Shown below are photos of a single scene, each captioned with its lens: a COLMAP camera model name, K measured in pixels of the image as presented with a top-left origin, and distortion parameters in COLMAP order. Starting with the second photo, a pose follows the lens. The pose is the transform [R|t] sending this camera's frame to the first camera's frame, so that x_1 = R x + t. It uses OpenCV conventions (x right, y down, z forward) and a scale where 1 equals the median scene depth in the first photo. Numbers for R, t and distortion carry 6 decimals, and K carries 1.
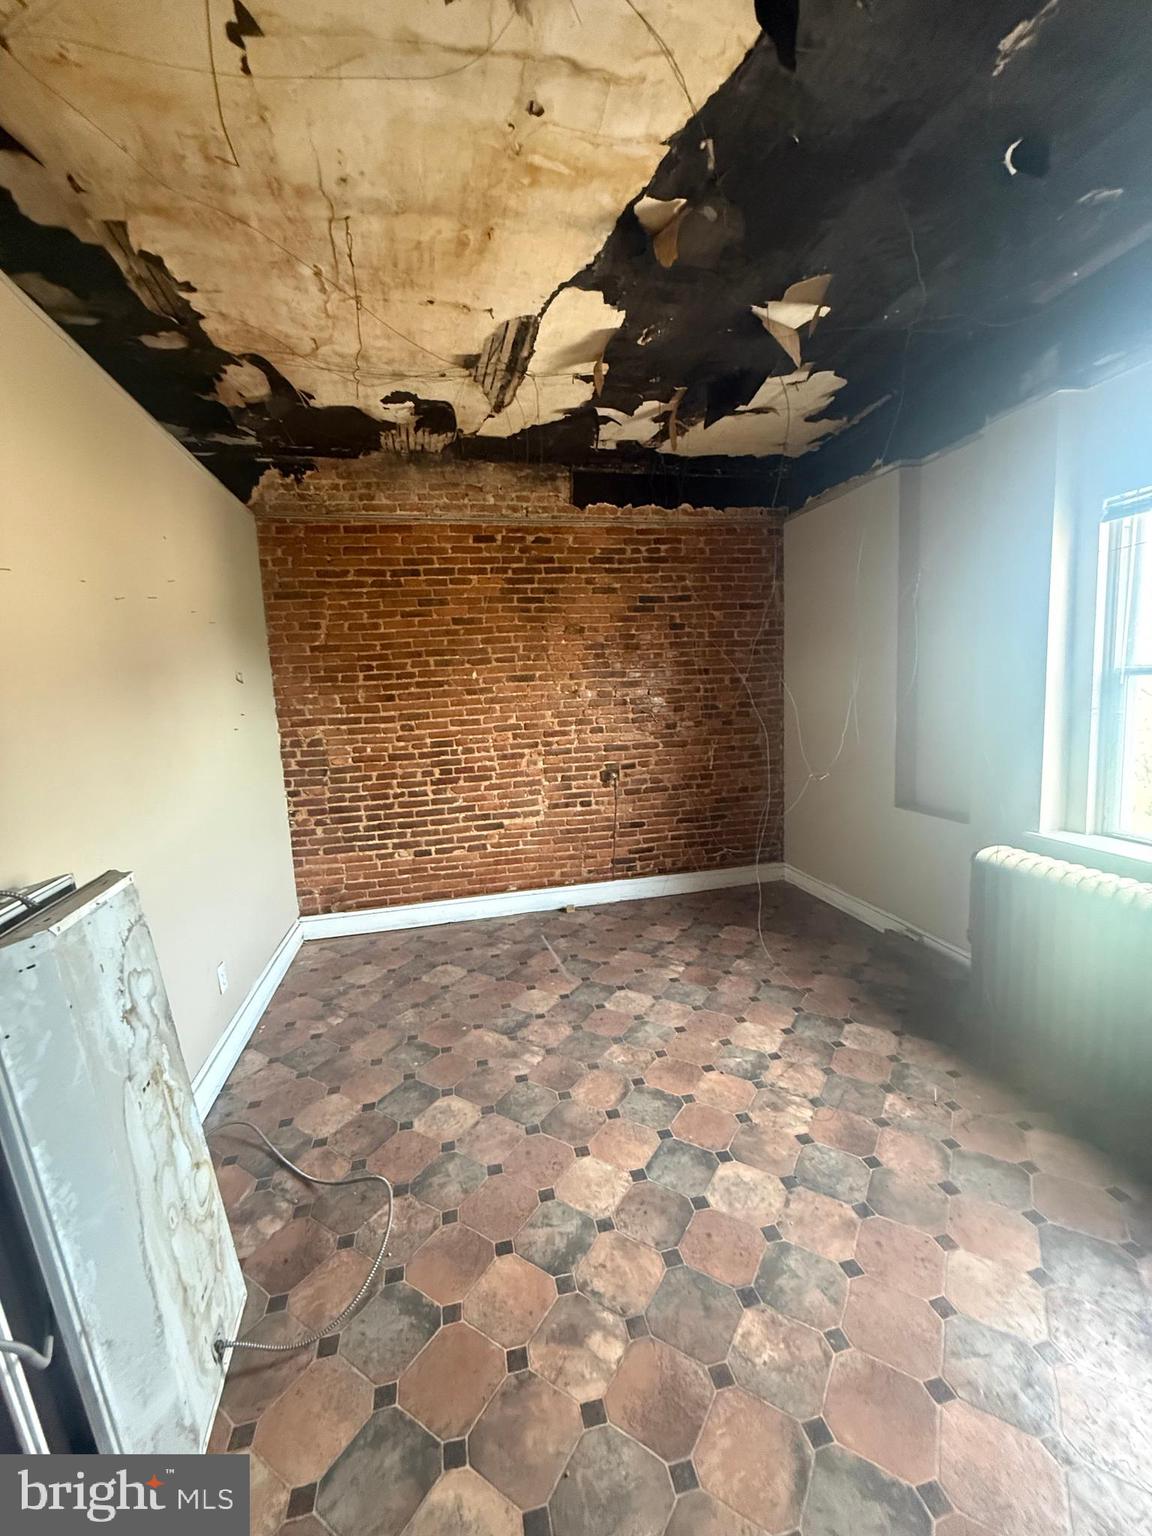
lens RADIAL K [[615.5, 0, 577.6], [0, 615.5, 766.0], [0, 0, 1]] dist [0.002658, 0.000177]
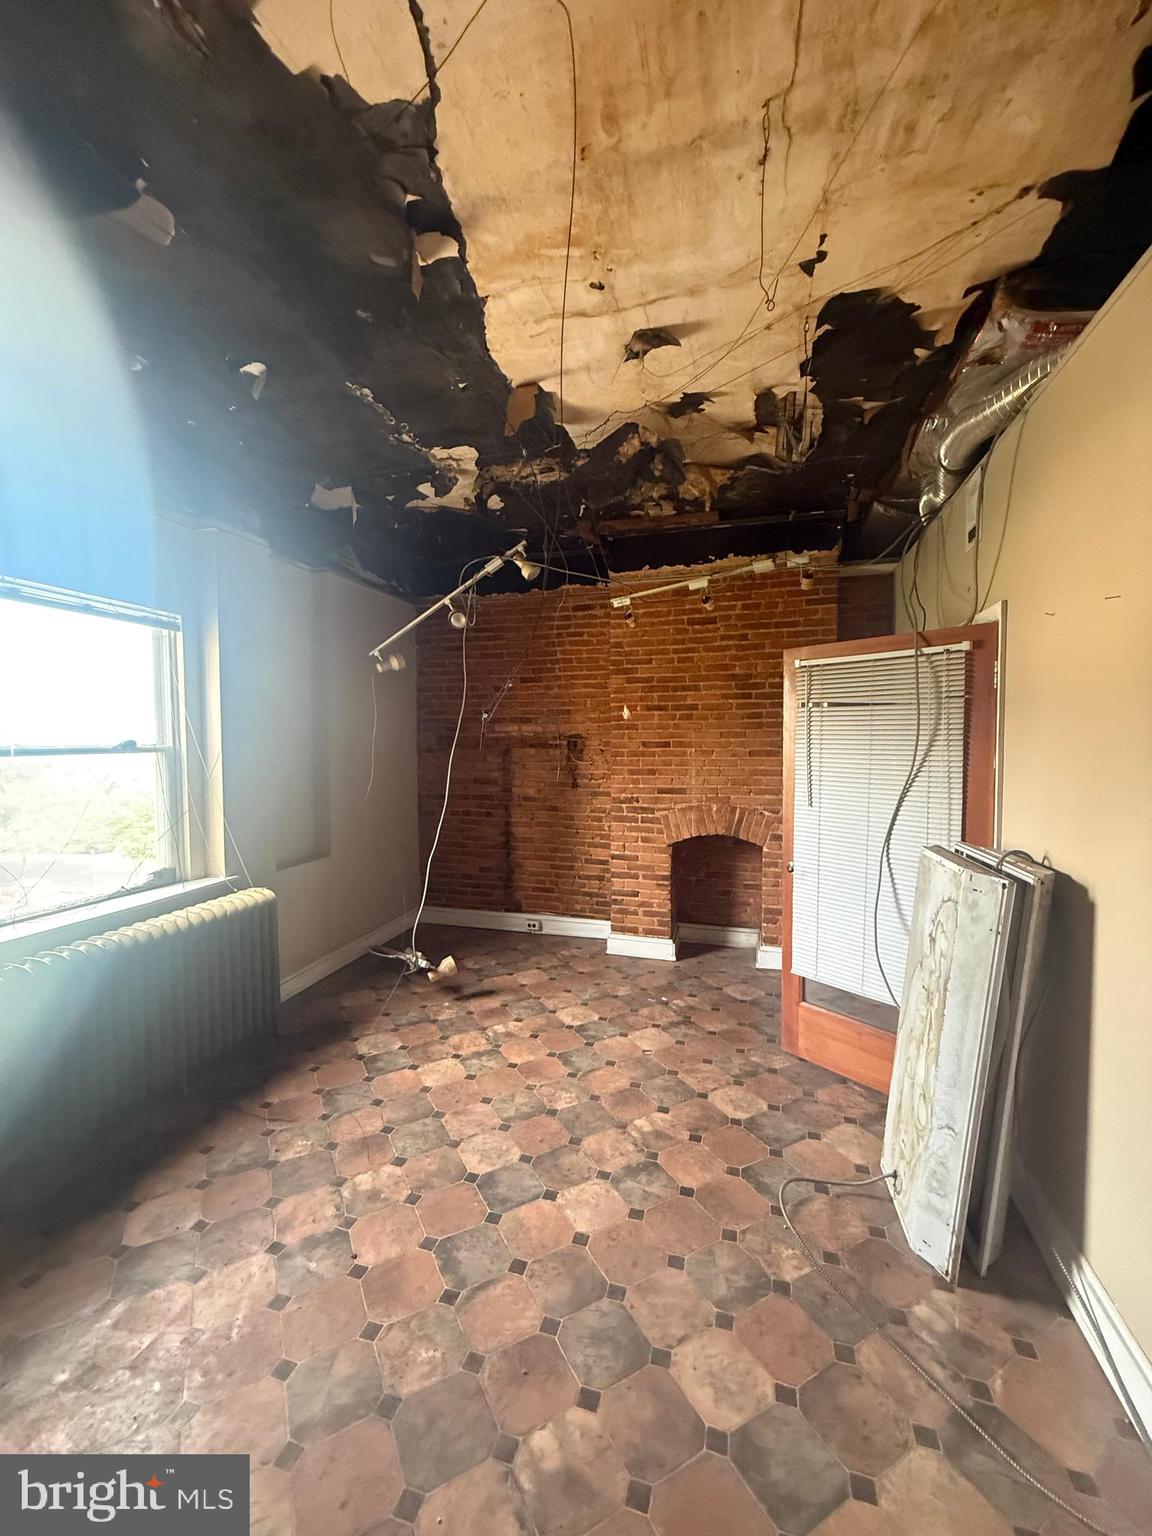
lens RADIAL K [[615.5, 0, 576.0], [0, 615.5, 766.9], [0, 0, 1]] dist [0.002658, 0.000177]
pose [[-0.872123, 0.030813, 0.488315, -0.482588], [0.108368, 0.985393, 0.131364, -0.200443], [-0.477134, 0.167483, -0.862724, 1.771510]]
